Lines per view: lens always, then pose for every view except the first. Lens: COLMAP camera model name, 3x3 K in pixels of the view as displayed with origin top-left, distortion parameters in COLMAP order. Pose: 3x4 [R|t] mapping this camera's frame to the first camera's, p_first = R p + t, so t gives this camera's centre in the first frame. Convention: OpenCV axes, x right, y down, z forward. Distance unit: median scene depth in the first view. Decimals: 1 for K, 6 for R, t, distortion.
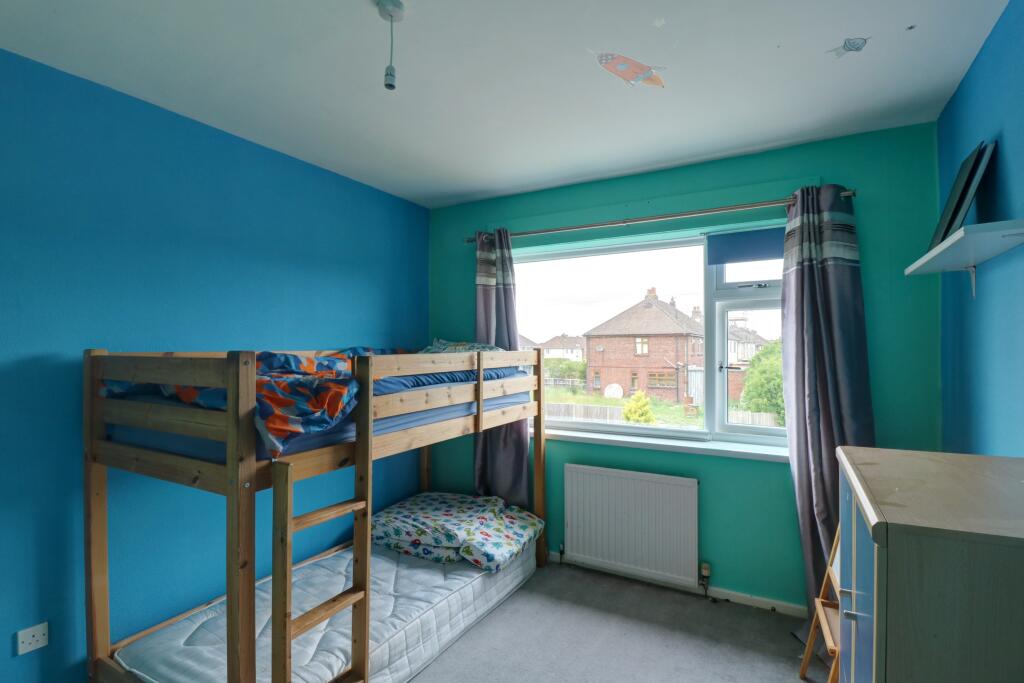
lens RADIAL K [[490.2, 0, 542.4], [0, 490.2, 365.1], [0, 0, 1]] dist [-0.001811, -0.000470]
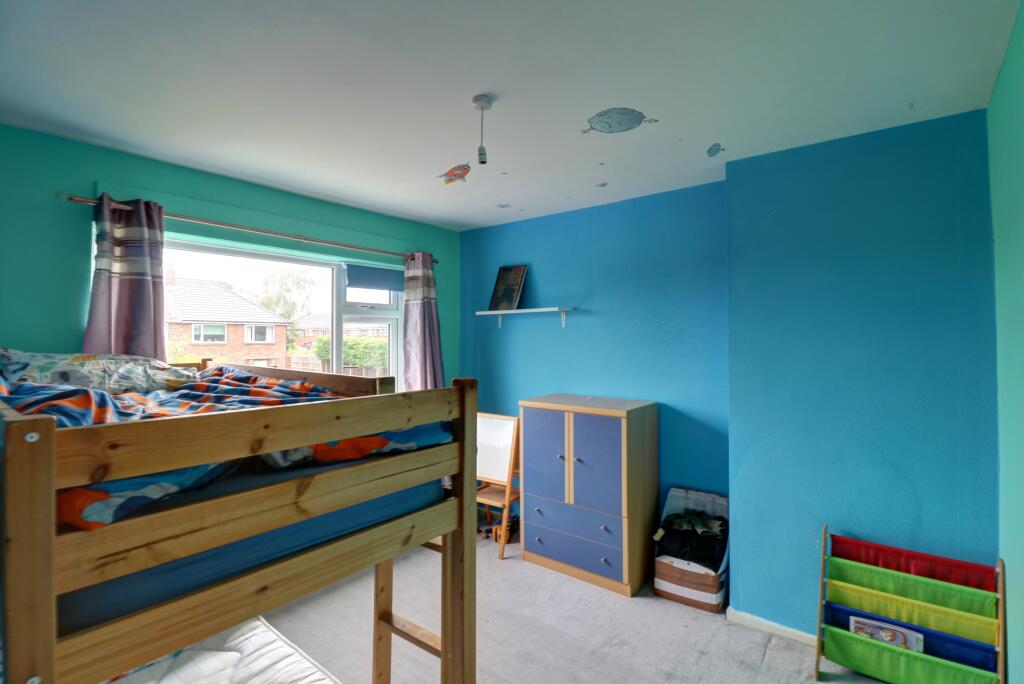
lens RADIAL K [[477.7, 0, 512.0], [0, 477.7, 342.0], [0, 0, 1]] dist [-0.001302, -0.000204]
pose [[0.173433, -0.002529, 0.984842, -0.709681], [0.041895, 0.999110, -0.004812, -0.035994], [-0.983954, 0.042094, 0.173385, 0.337329]]
